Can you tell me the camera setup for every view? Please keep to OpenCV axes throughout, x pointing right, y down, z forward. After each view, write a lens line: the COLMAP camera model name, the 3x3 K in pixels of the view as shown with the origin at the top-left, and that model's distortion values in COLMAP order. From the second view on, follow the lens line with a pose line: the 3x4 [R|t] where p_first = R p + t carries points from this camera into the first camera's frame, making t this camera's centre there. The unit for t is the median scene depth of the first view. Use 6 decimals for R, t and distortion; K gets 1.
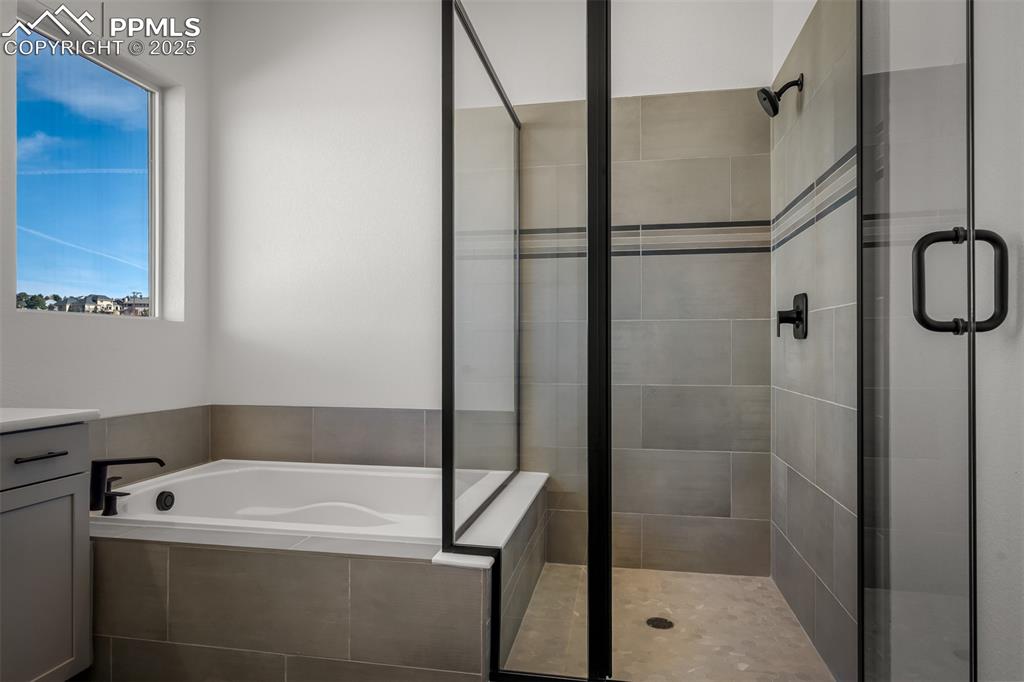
lens RADIAL K [[627.8, 0, 511.6], [0, 627.8, 345.5], [0, 0, 1]] dist [-0.006894, -0.000300]
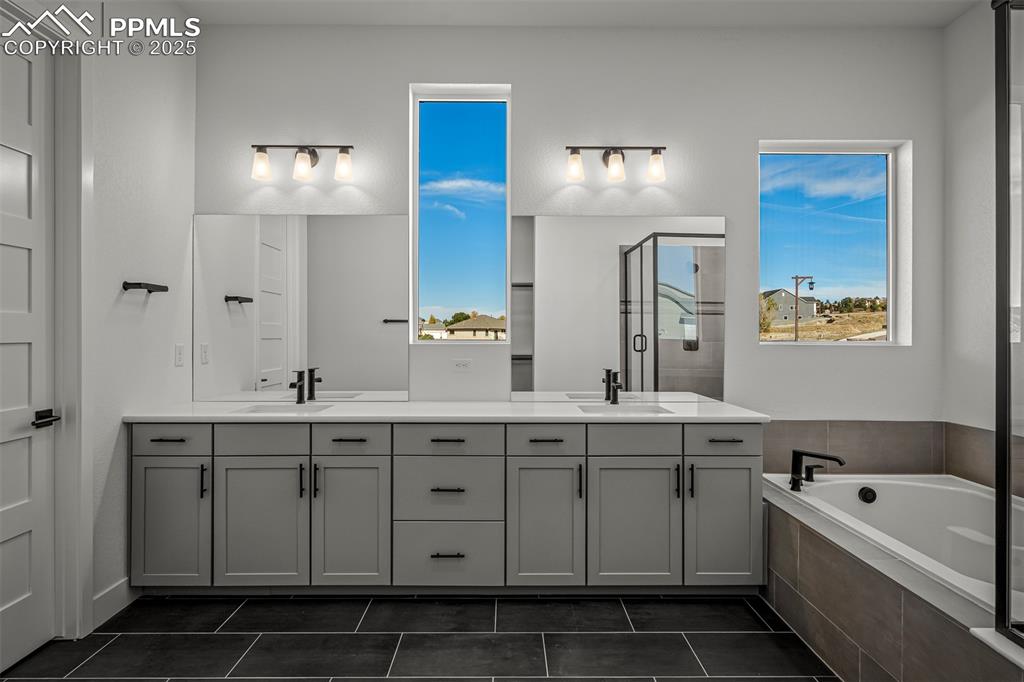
lens RADIAL K [[536.2, 0, 512.5], [0, 536.2, 333.7], [0, 0, 1]] dist [-0.000592, 0.000406]
pose [[0.205636, -0.001747, -0.978627, 0.331779], [-0.004188, 0.999988, -0.002665, -0.063367], [0.978620, 0.004646, 0.205626, 0.097014]]
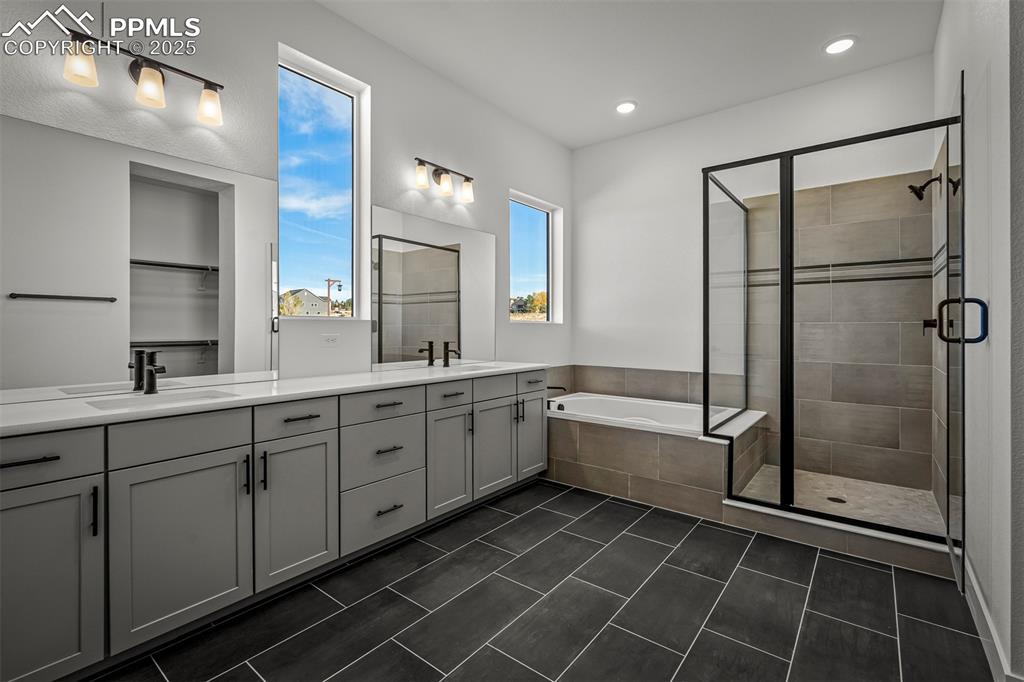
lens RADIAL K [[453.0, 0, 512.8], [0, 453.0, 327.7], [0, 0, 1]] dist [-0.001360, 0.000609]
pose [[0.886096, 0.000101, -0.463501, 0.020152], [-0.000377, 1.000000, -0.000504, -0.027513], [0.463501, 0.000621, 0.886096, -0.445735]]
